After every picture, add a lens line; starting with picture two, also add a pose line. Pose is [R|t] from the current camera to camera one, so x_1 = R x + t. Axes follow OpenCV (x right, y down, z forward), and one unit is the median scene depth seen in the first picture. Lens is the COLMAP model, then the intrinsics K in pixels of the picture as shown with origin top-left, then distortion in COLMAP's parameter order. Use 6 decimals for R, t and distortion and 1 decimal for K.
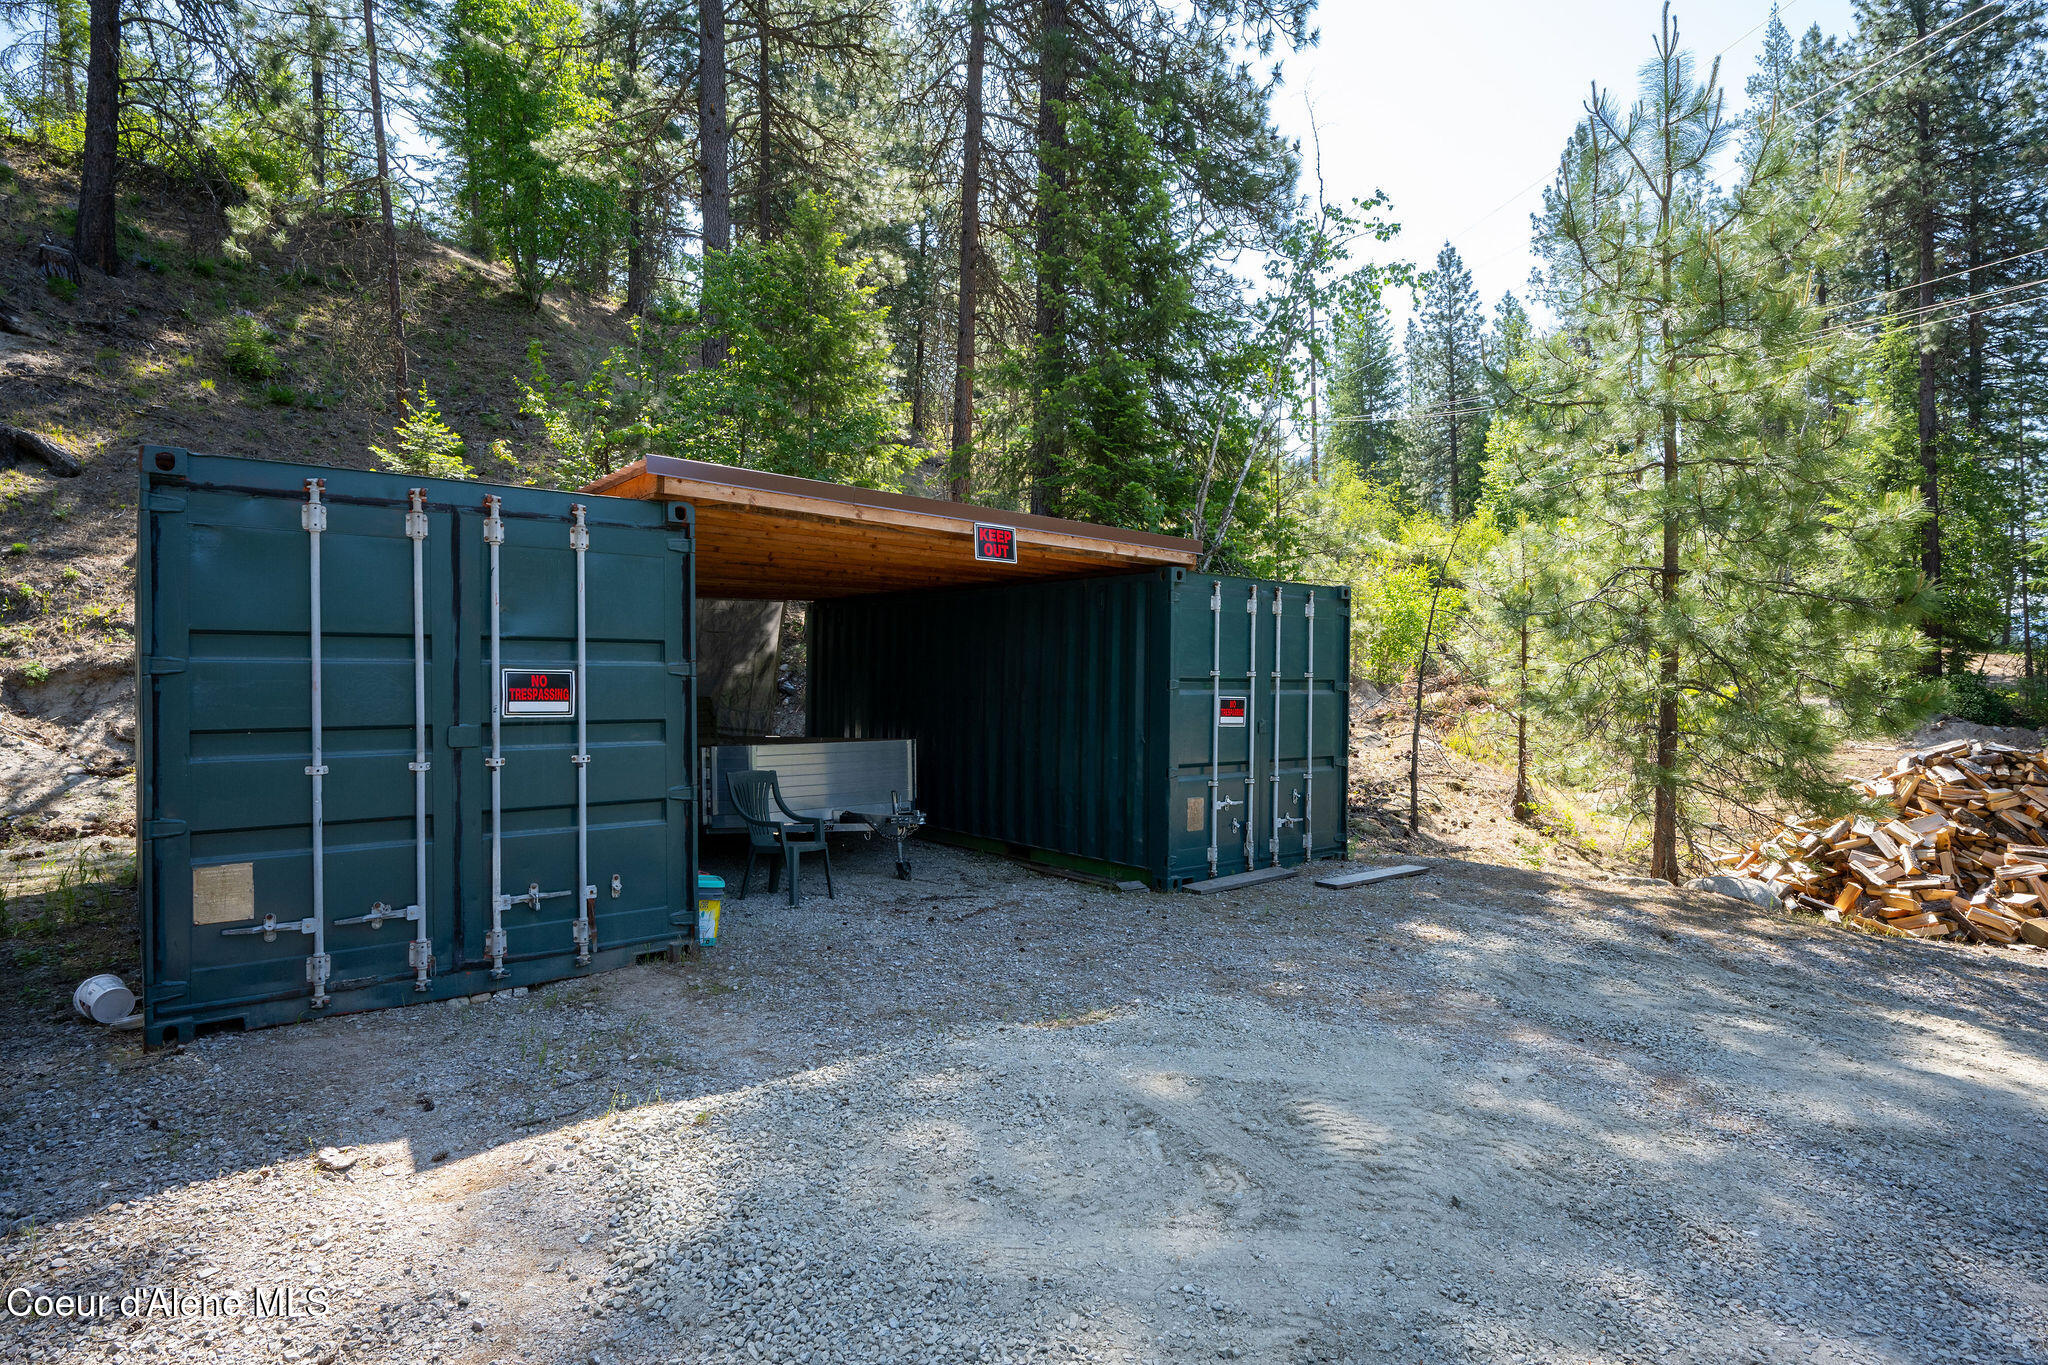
lens RADIAL K [[1121.1, 0, 1024.4], [0, 1121.1, 680.5], [0, 0, 1]] dist [0.005515, 0.000305]
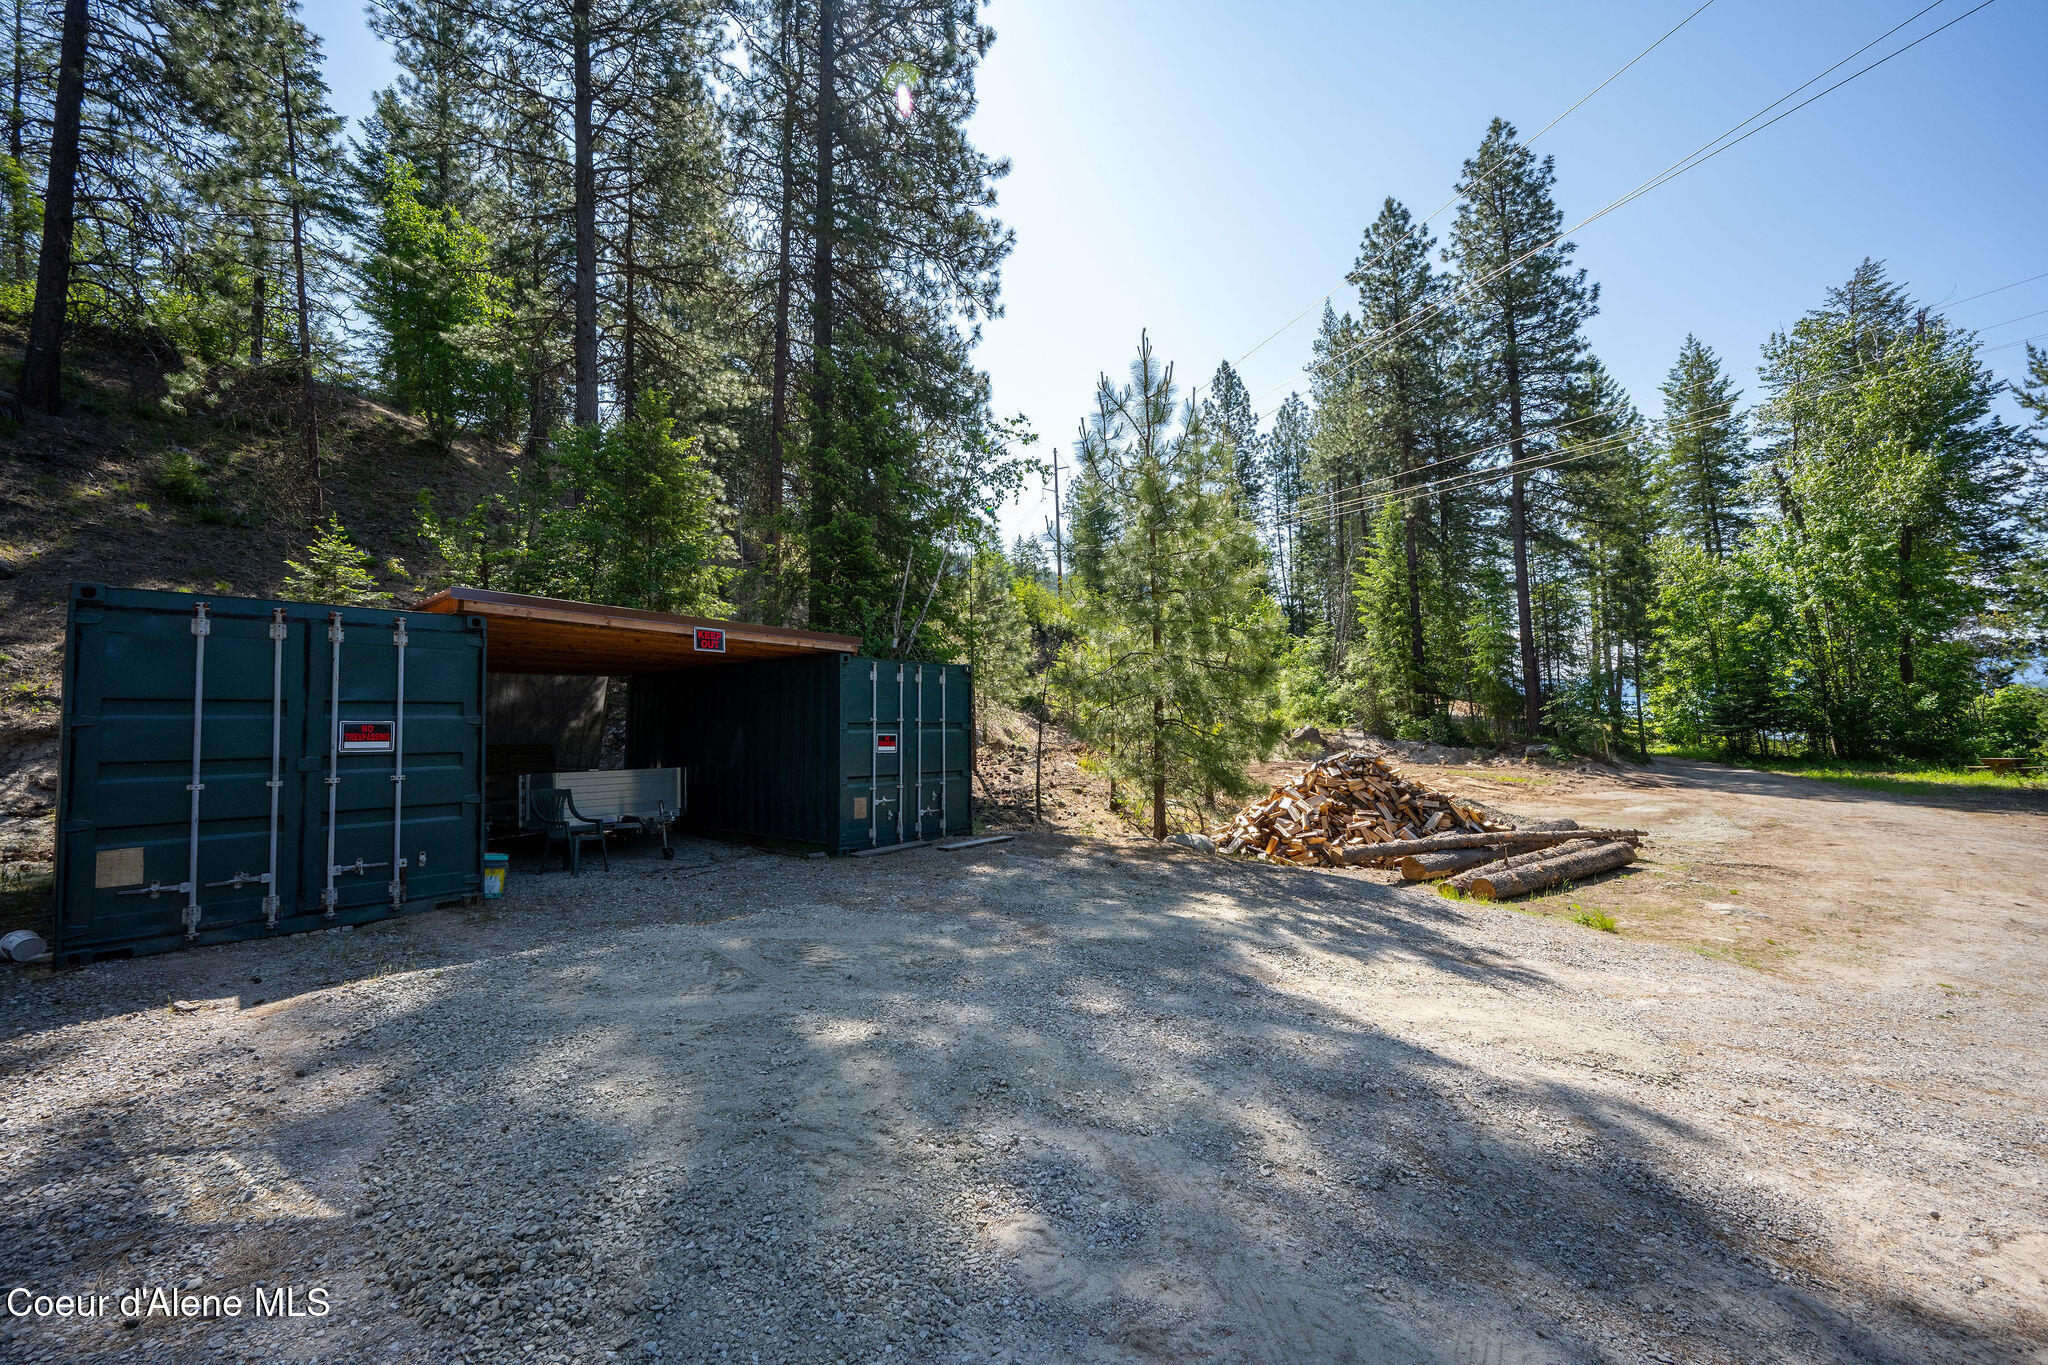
lens RADIAL K [[821.3, 0, 1025.3], [0, 821.3, 678.8], [0, 0, 1]] dist [-0.000392, 0.001068]
pose [[0.980905, -0.008280, 0.194309, 0.133049], [0.020665, 0.997875, -0.061798, 0.011236], [-0.193384, 0.064634, 0.978992, -0.166616]]
